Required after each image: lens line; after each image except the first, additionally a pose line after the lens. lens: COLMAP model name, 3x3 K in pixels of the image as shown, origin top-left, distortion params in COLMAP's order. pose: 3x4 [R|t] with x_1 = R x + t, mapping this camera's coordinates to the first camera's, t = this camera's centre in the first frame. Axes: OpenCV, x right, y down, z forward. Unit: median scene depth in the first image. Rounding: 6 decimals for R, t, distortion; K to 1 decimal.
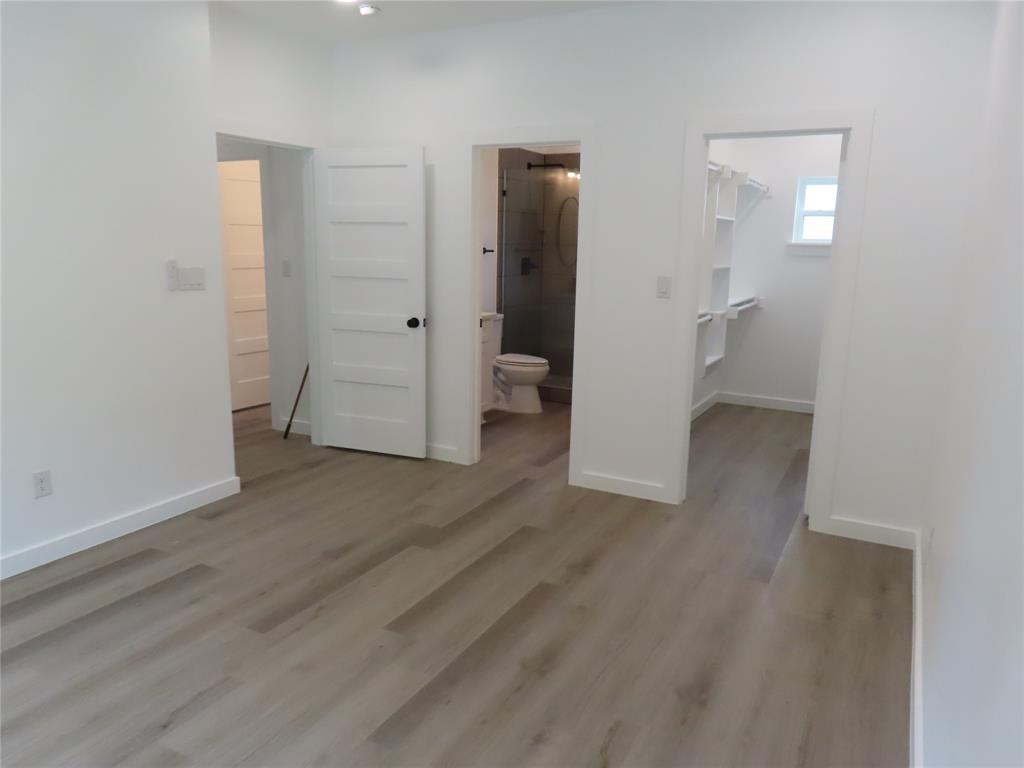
lens RADIAL K [[718.7, 0, 512.0], [0, 718.7, 384.0], [0, 0, 1]] dist [-0.009768, -0.003410]
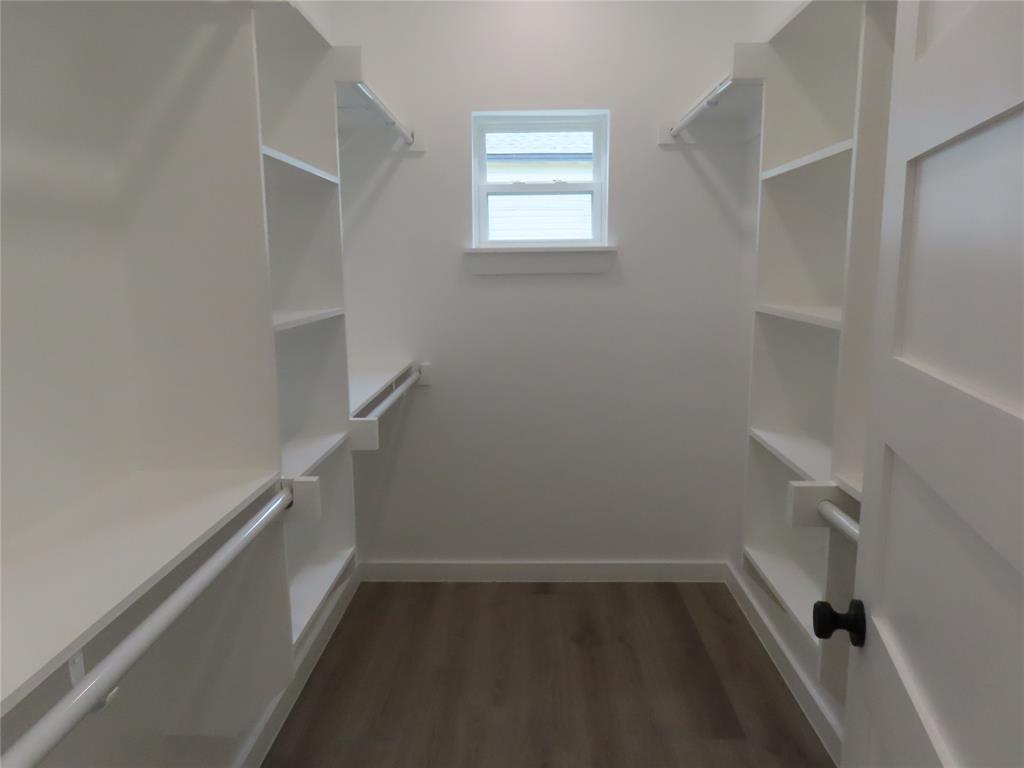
lens RADIAL K [[718.7, 0, 512.0], [0, 718.7, 384.0], [0, 0, 1]] dist [-0.009768, -0.003410]
pose [[0.887728, -0.102133, 0.448896, 0.188485], [0.114241, 0.993453, 0.000110, -0.103799], [-0.445968, 0.051184, 0.893584, 0.564828]]
